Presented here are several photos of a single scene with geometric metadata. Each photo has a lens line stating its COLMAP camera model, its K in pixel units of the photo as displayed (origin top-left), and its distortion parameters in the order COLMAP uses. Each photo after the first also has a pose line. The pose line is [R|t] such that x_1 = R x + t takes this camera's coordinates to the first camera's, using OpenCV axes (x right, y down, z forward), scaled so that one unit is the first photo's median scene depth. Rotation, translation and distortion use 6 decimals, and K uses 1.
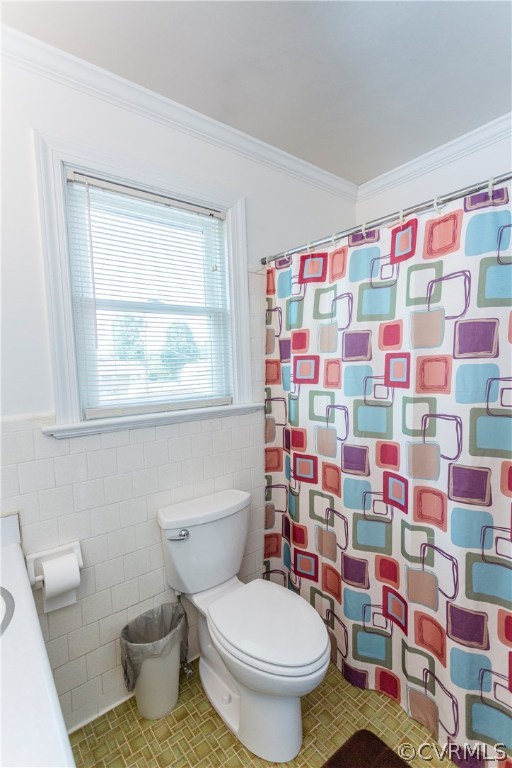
lens RADIAL K [[366.7, 0, 256.0], [0, 366.7, 384.0], [0, 0, 1]] dist [-0.000394, 0.000744]
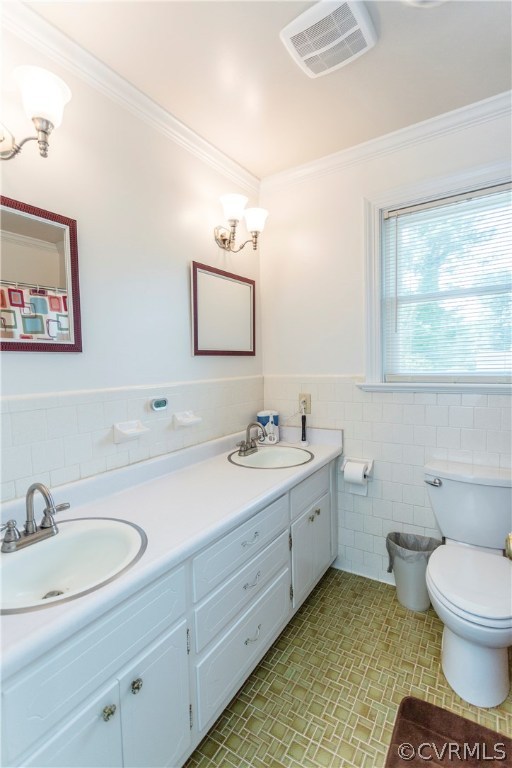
lens RADIAL K [[366.7, 0, 256.0], [0, 366.7, 384.0], [0, 0, 1]] dist [-0.000394, 0.000744]
pose [[0.330555, 0.074421, -0.940848, 0.747026], [-0.040156, 0.997092, 0.064762, 0.033073], [0.942932, 0.016374, 0.332582, 0.027640]]
